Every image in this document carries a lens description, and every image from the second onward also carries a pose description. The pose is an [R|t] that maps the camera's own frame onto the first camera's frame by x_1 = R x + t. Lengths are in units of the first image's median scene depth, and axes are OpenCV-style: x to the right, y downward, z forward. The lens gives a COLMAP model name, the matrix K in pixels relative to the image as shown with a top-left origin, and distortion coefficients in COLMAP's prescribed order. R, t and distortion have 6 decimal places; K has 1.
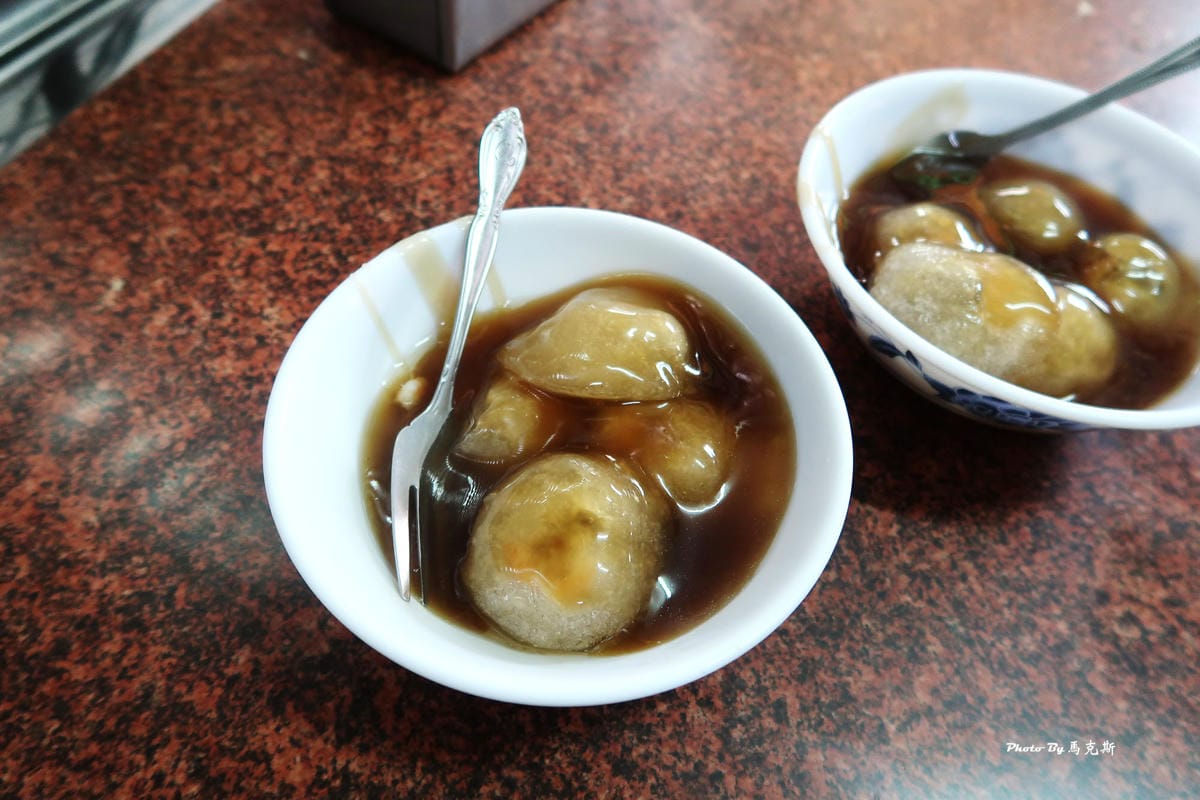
lens RADIAL K [[832.8, 0, 600.0], [0, 832.8, 400.0], [0, 0, 1]] dist [-0.002242, -0.004672]
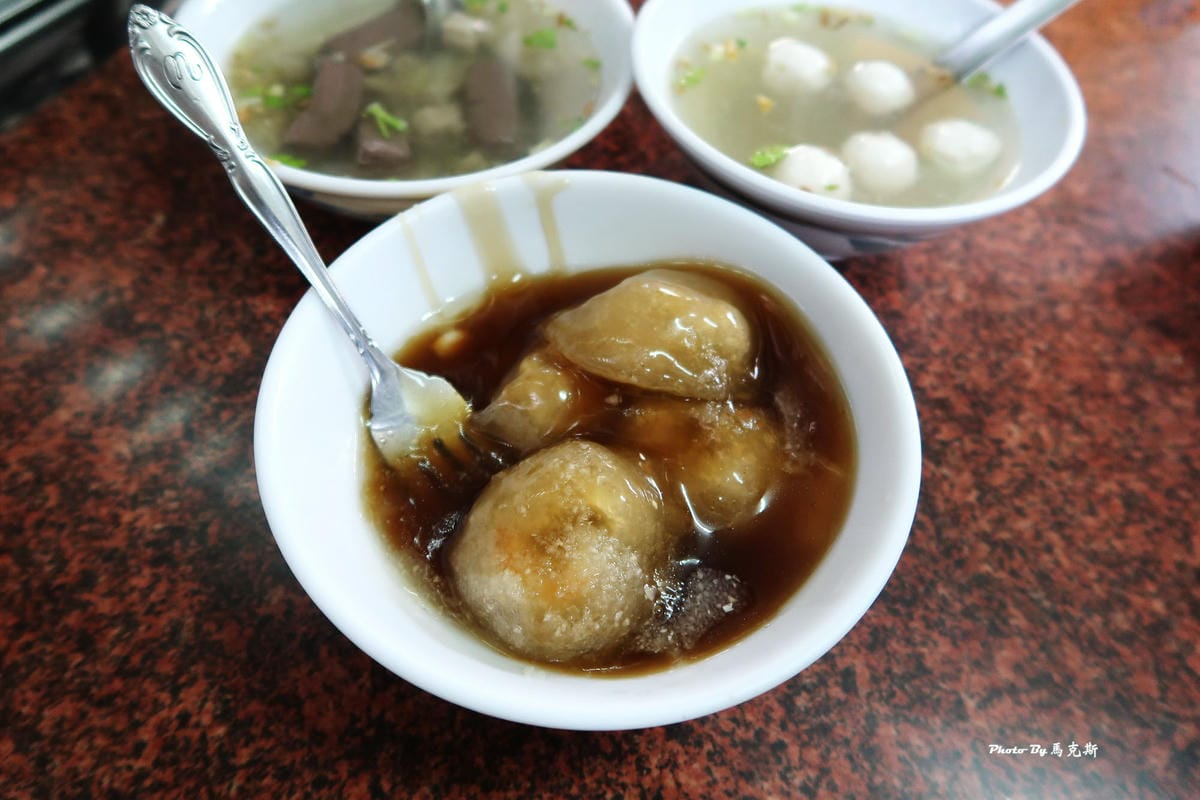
lens RADIAL K [[832.8, 0, 600.0], [0, 832.8, 400.0], [0, 0, 1]] dist [-0.002242, -0.004672]
pose [[0.998820, 0.032396, -0.036169, -0.034411], [-0.032530, 0.999466, -0.003114, 0.074801], [0.036048, 0.004287, 0.999341, 0.067704]]
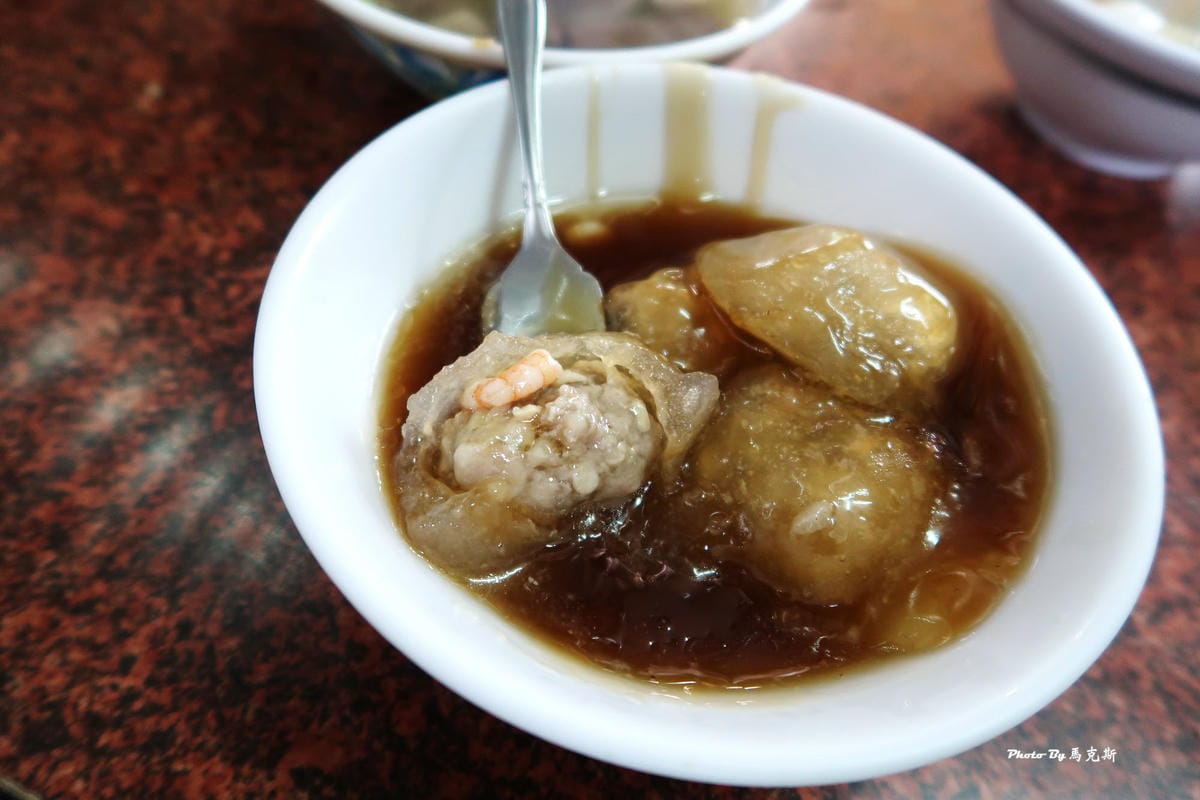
lens RADIAL K [[832.8, 0, 600.0], [0, 832.8, 400.0], [0, 0, 1]] dist [-0.002242, -0.004672]
pose [[0.999212, 0.039670, -0.000935, -0.151742], [-0.039677, 0.998463, -0.038691, 0.240611], [-0.000601, 0.038698, 0.999251, 0.225571]]
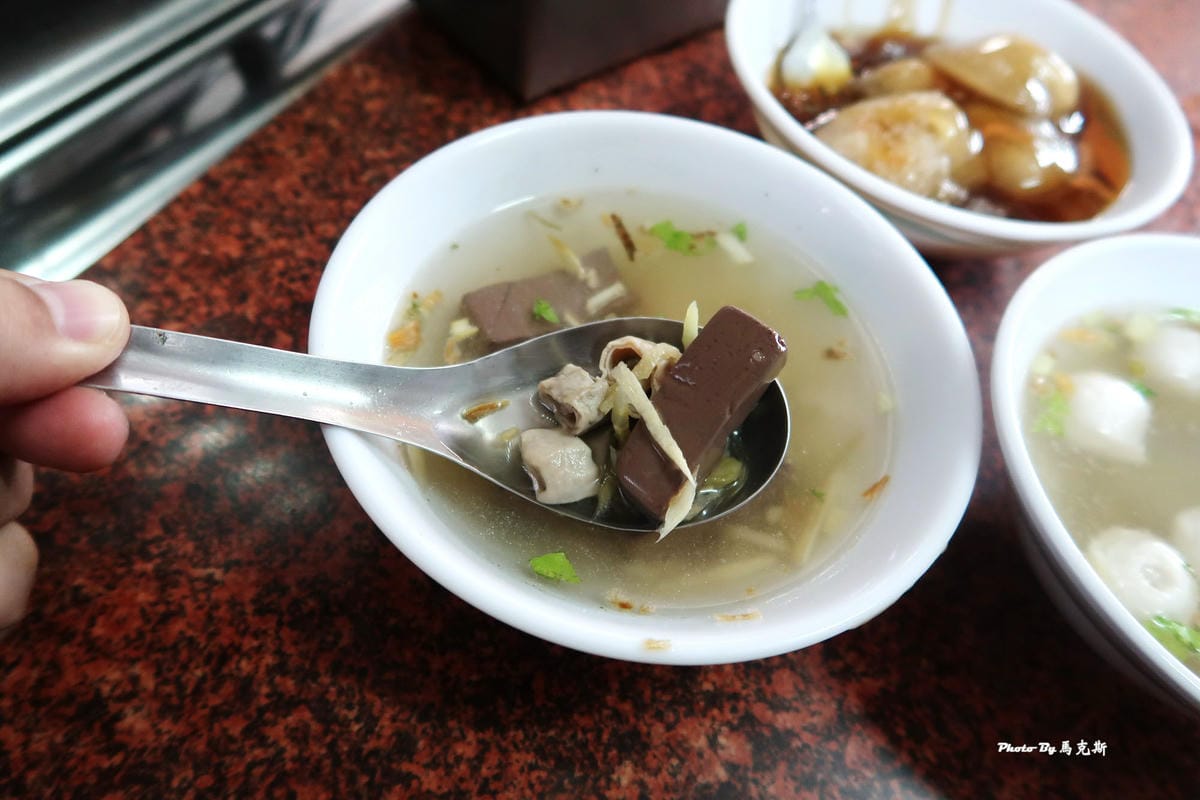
lens RADIAL K [[832.8, 0, 600.0], [0, 832.8, 400.0], [0, 0, 1]] dist [-0.002242, -0.004672]
pose [[0.994733, 0.102337, 0.005809, -0.487410], [-0.102352, 0.994746, 0.002336, -0.054662], [-0.005539, -0.002918, 0.999980, 0.187526]]
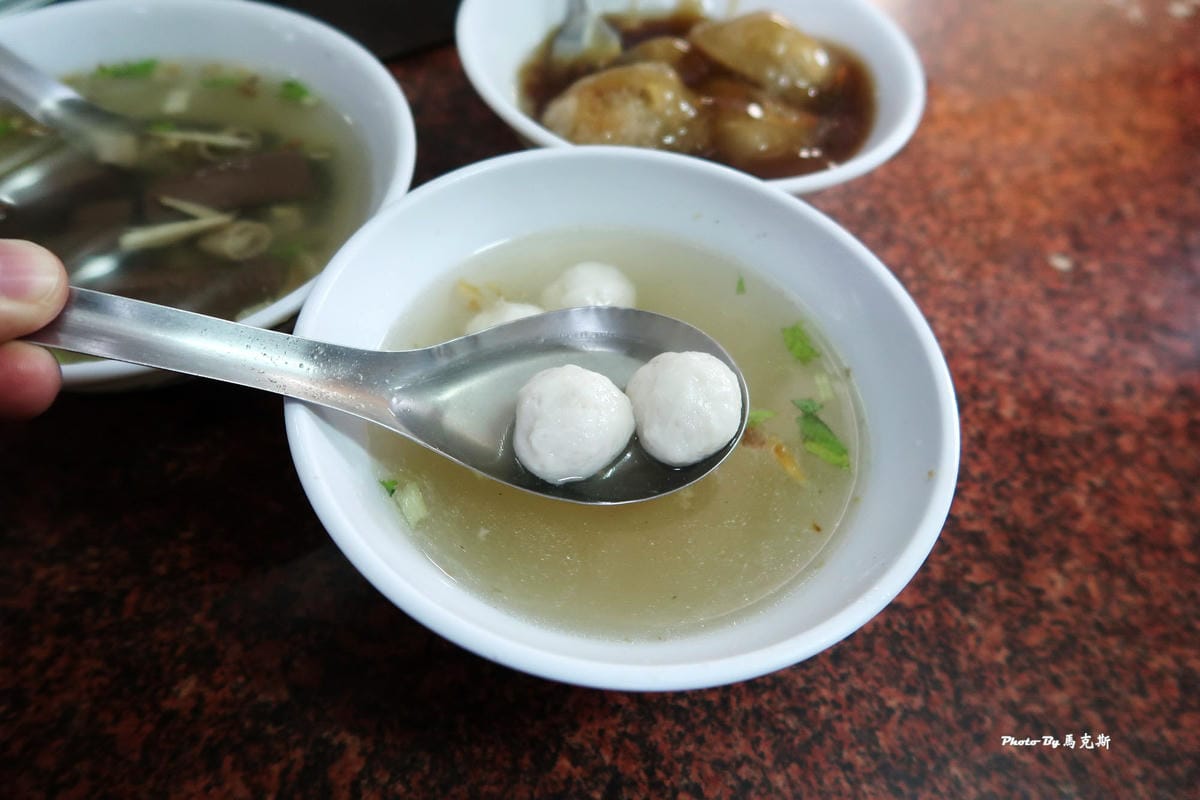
lens RADIAL K [[832.8, 0, 600.0], [0, 832.8, 400.0], [0, 0, 1]] dist [-0.002242, -0.004672]
pose [[0.987395, 0.137941, -0.077607, 0.001653], [-0.140728, 0.989543, -0.031643, -0.007616], [0.072431, 0.042165, 0.996482, 0.190623]]
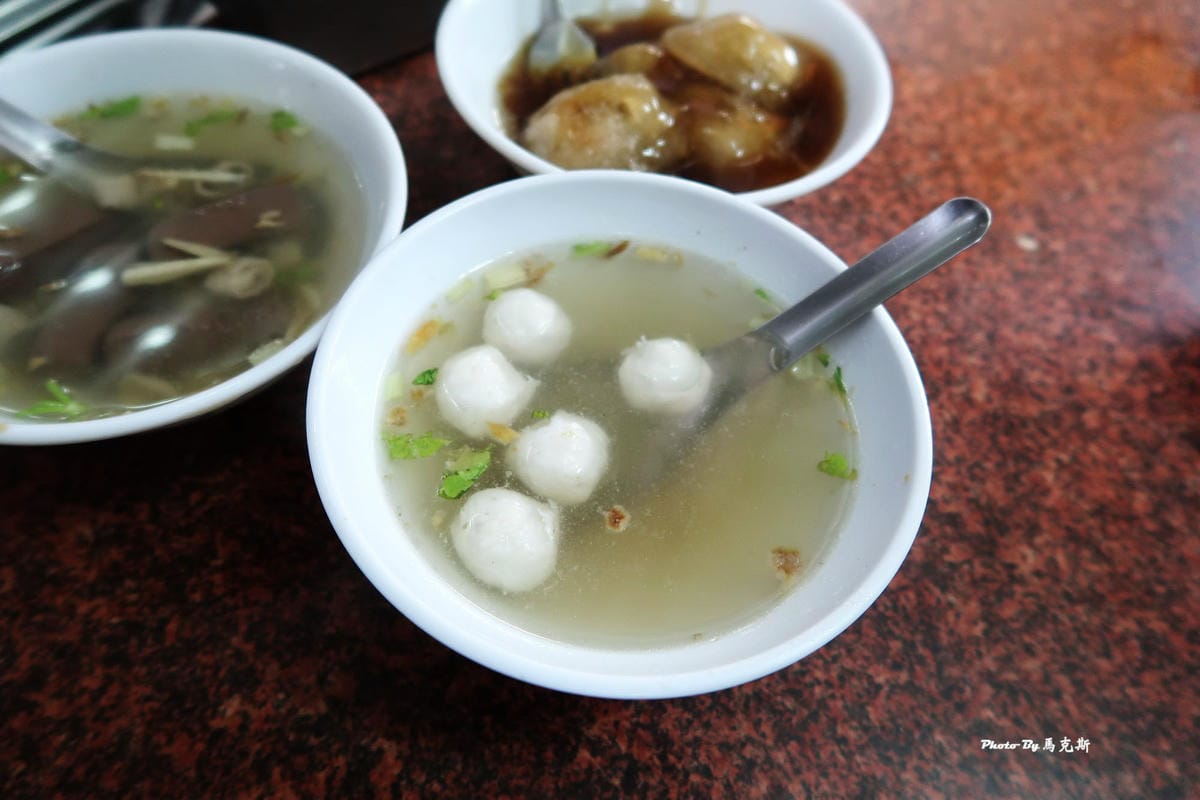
lens RADIAL K [[832.8, 0, 600.0], [0, 832.8, 400.0], [0, 0, 1]] dist [-0.002242, -0.004672]
pose [[0.994623, 0.087669, -0.055128, -0.014153], [-0.086850, 0.996075, 0.017082, -0.070338], [0.056409, -0.012203, 0.998333, 0.130799]]
